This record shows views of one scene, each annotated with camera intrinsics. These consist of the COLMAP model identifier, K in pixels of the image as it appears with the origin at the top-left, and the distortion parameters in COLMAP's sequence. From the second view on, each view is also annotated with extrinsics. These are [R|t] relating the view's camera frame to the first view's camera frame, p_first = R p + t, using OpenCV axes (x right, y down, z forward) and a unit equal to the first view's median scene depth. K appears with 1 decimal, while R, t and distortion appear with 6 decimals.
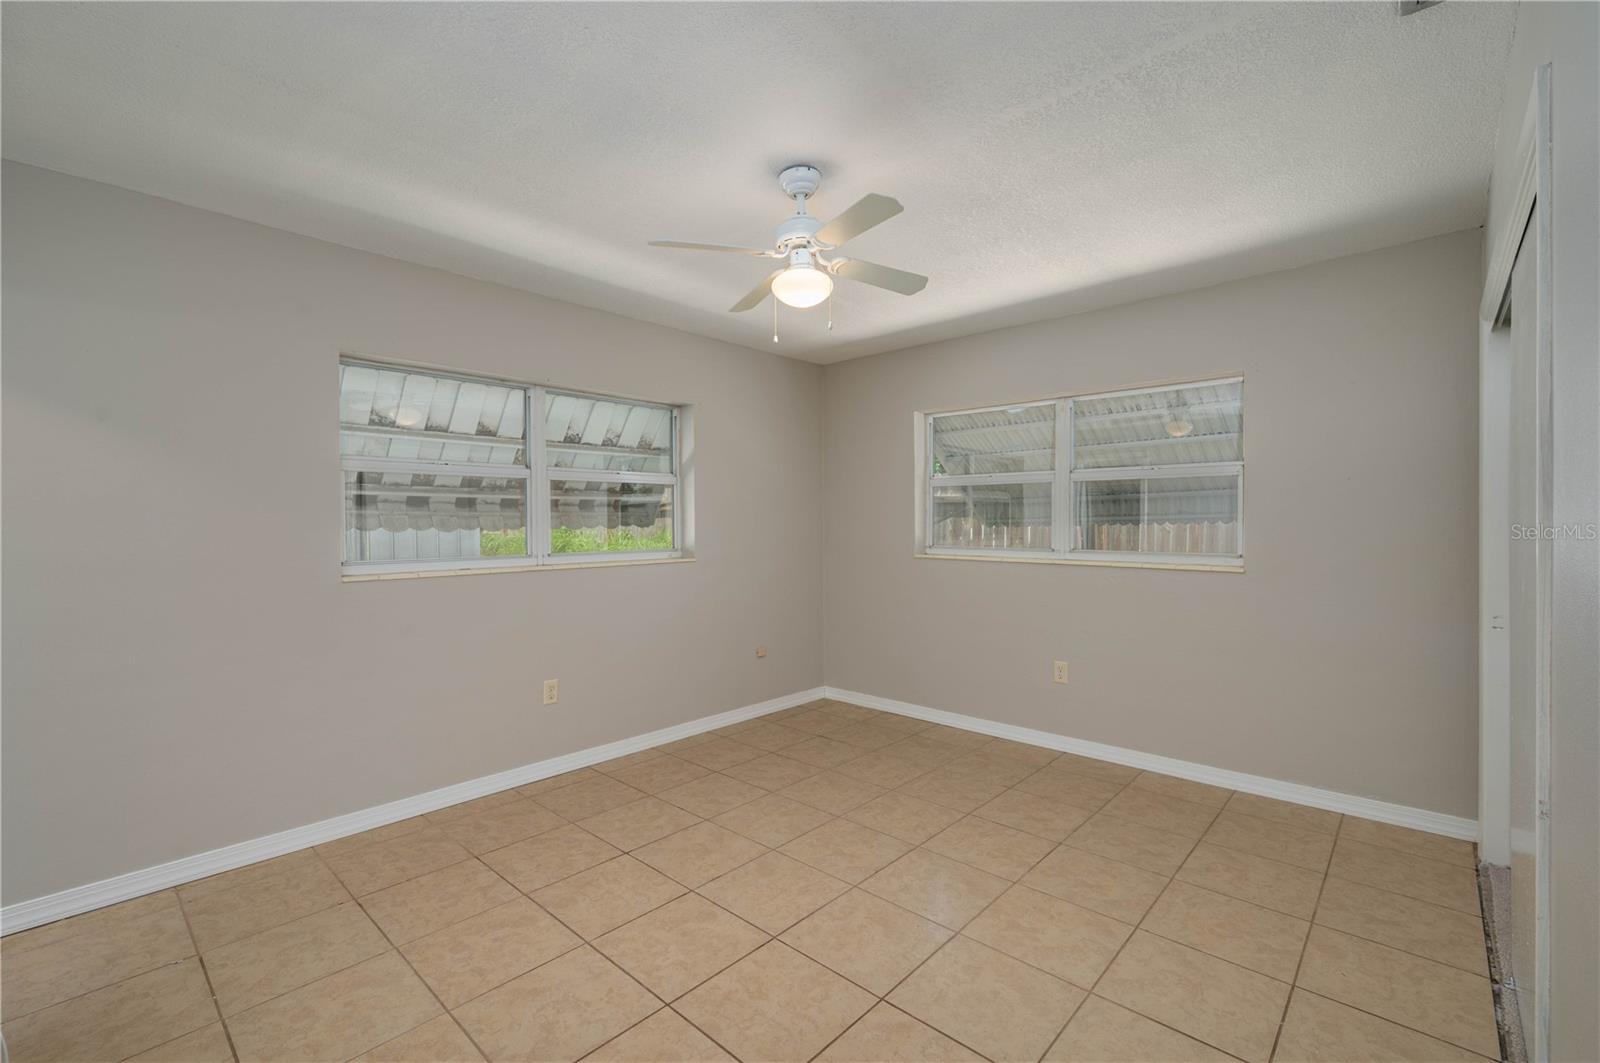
lens RADIAL K [[686.4, 0, 800.4], [0, 686.4, 523.0], [0, 0, 1]] dist [0.001779, 0.000161]
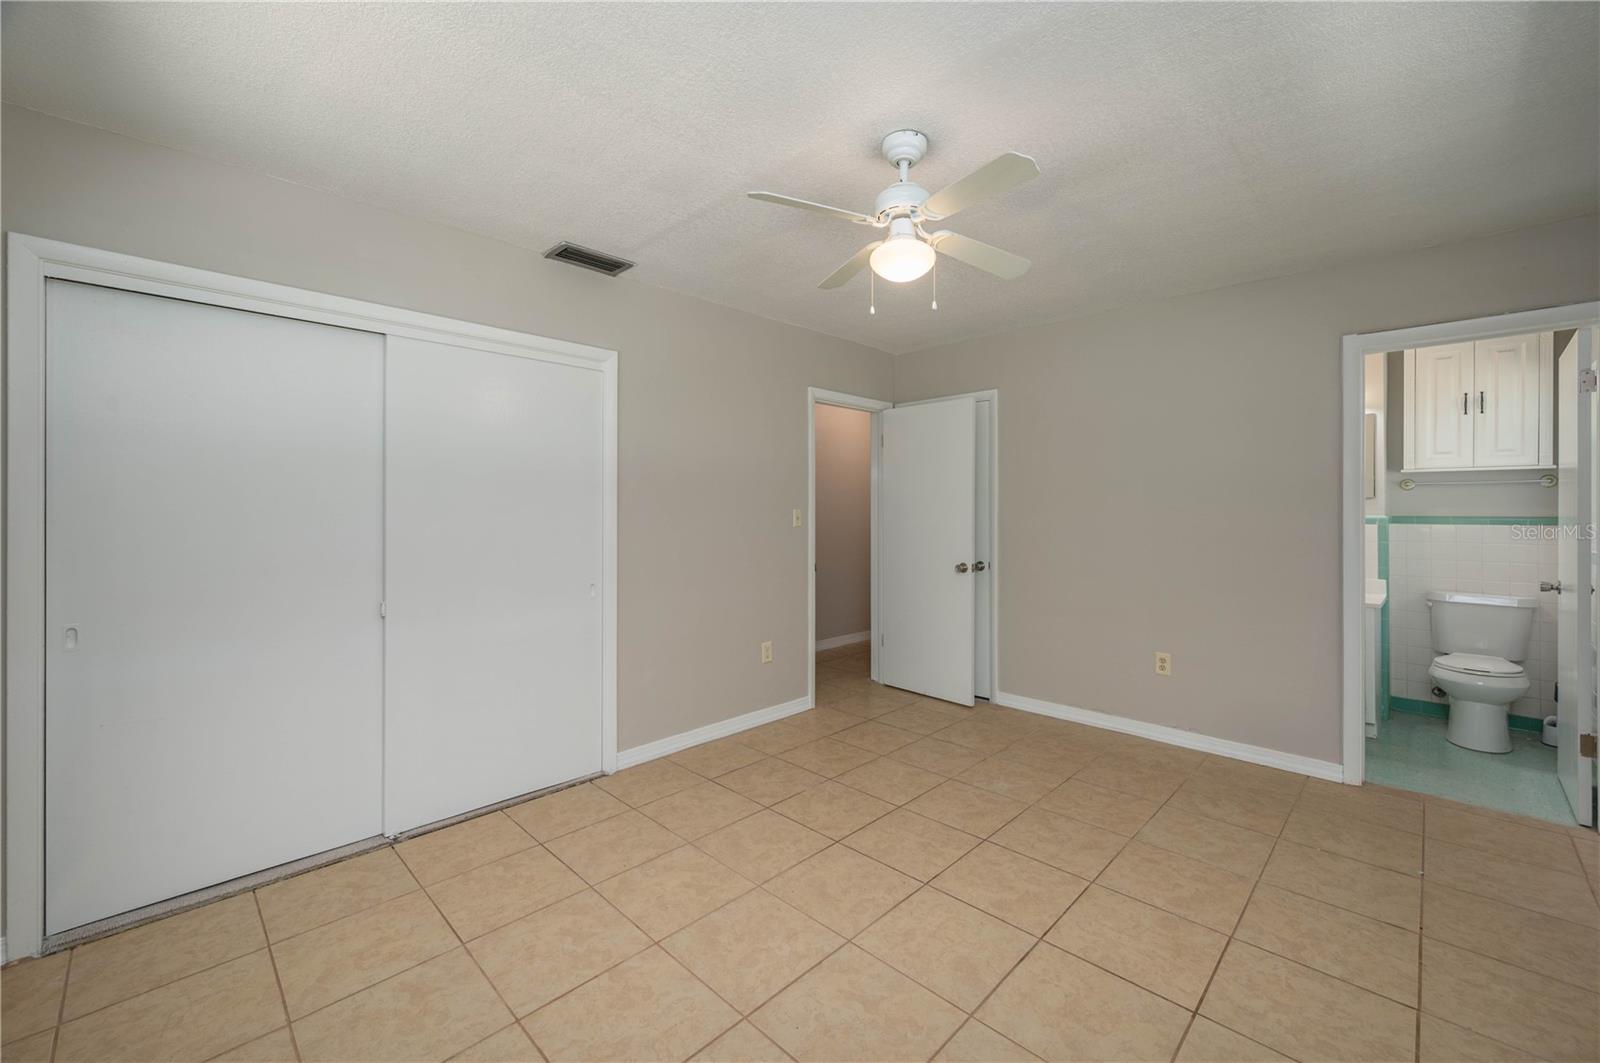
lens RADIAL K [[652.2, 0, 803.4], [0, 652.2, 522.0], [0, 0, 1]] dist [-0.002305, 0.000269]
pose [[-0.999417, 0.006204, 0.033587, 0.117856], [0.006765, 0.999839, 0.016626, 0.001027], [-0.033478, 0.016844, -0.999298, 1.991004]]
